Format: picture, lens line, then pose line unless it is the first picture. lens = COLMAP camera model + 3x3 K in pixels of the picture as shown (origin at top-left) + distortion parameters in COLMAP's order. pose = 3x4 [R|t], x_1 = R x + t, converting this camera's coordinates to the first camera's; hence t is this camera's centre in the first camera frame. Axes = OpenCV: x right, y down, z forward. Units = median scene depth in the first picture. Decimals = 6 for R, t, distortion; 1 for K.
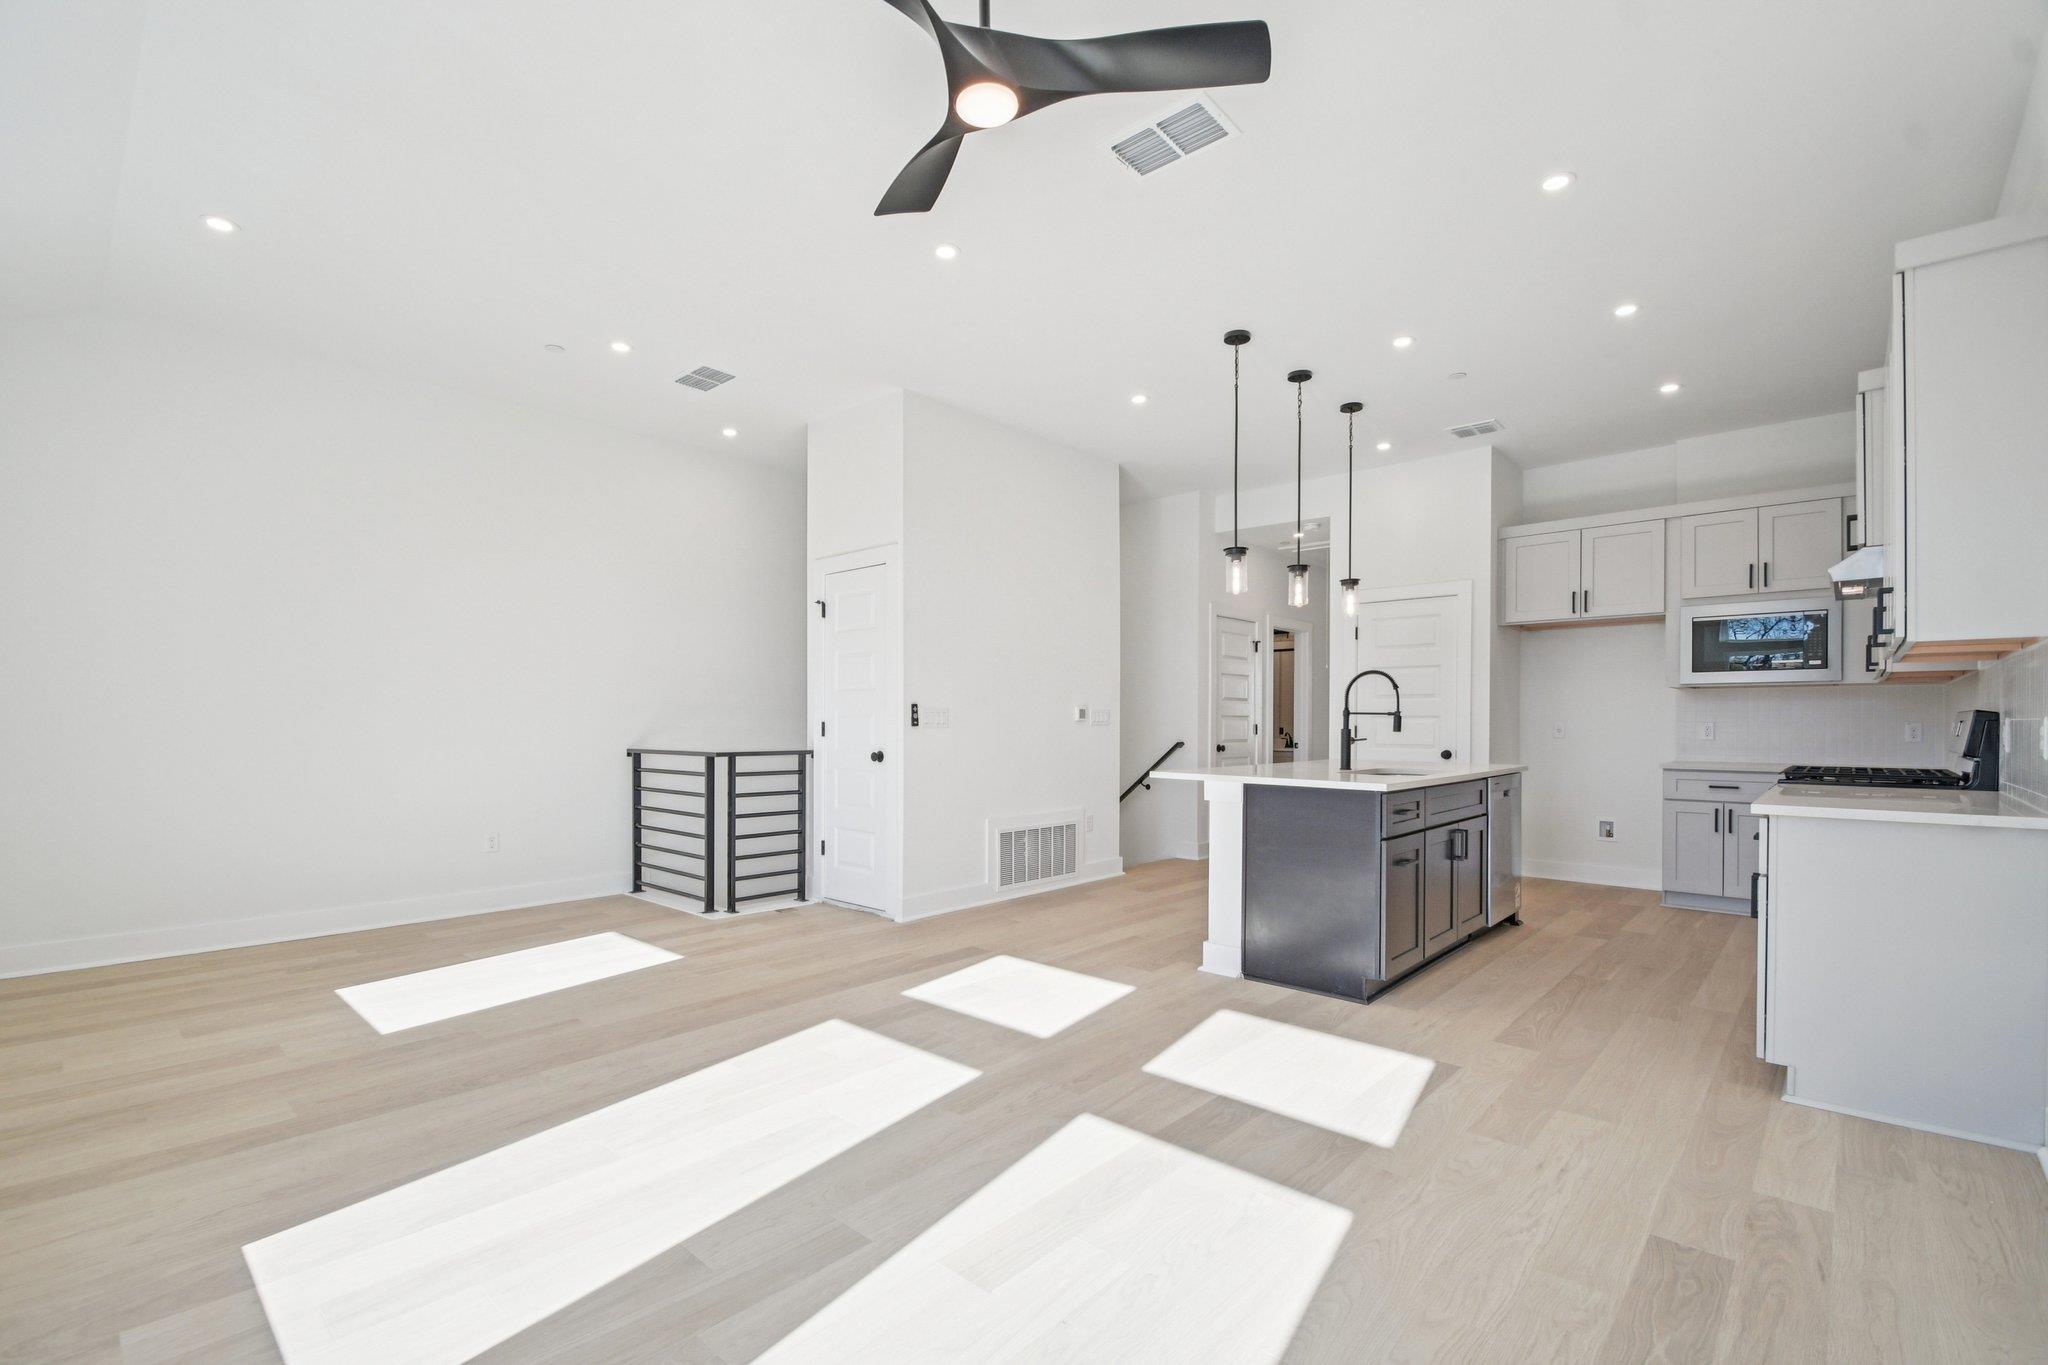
lens RADIAL K [[907.9, 0, 1020.0], [0, 907.9, 724.4], [0, 0, 1]] dist [0.016262, -0.014799]
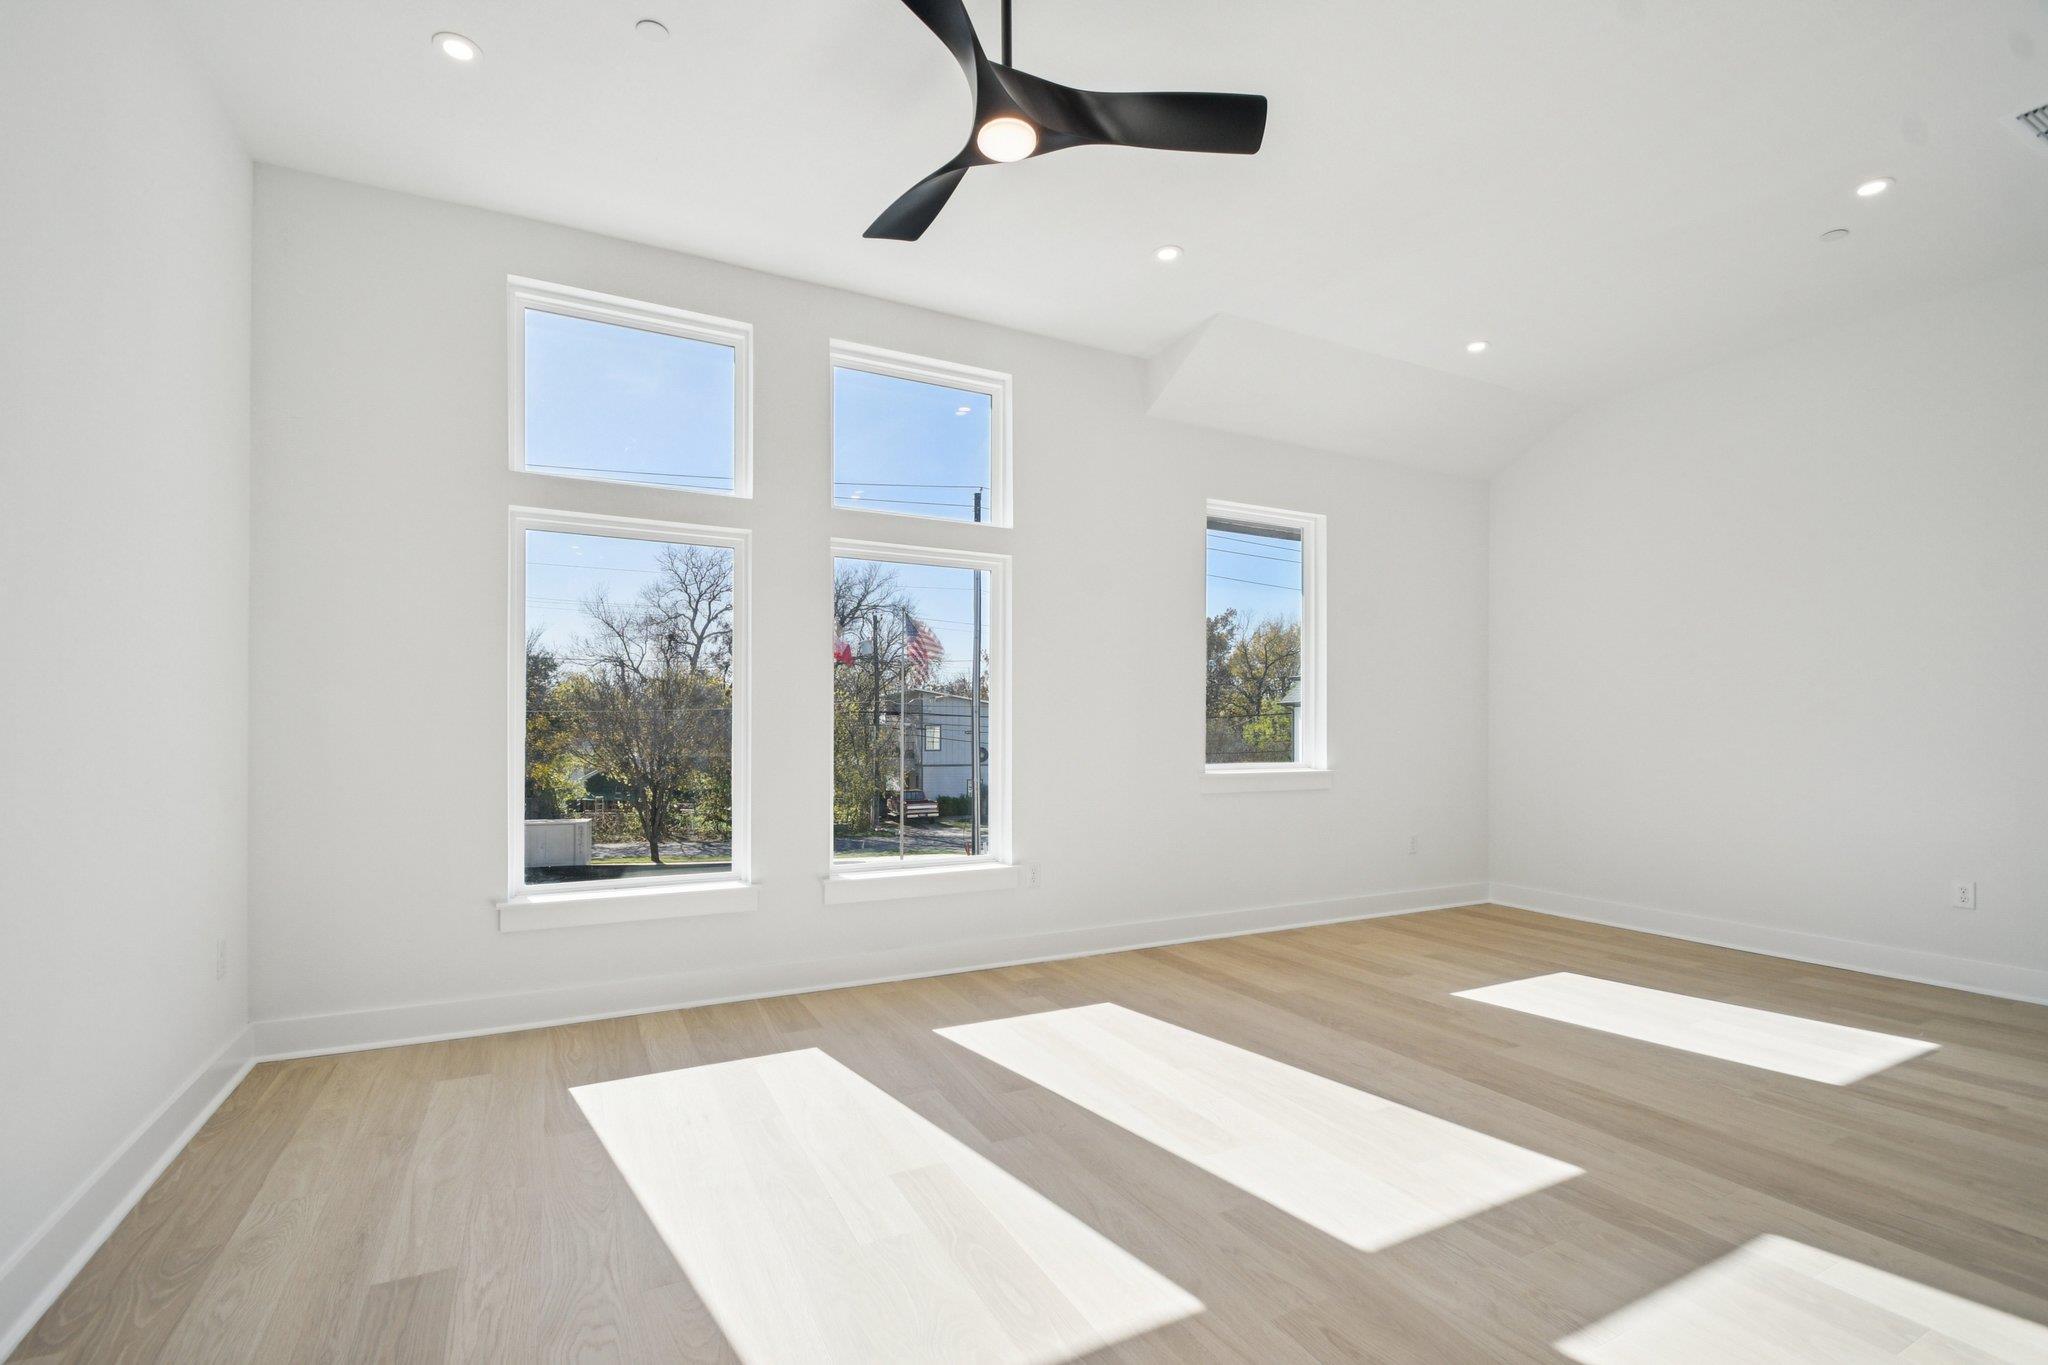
lens RADIAL K [[907.9, 0, 1020.0], [0, 907.9, 724.4], [0, 0, 1]] dist [0.016262, -0.014799]
pose [[-0.346316, -0.006620, -0.938095, 0.411045], [-0.003959, 0.999977, -0.005595, -0.001093], [0.938110, 0.001776, -0.346334, 0.600684]]
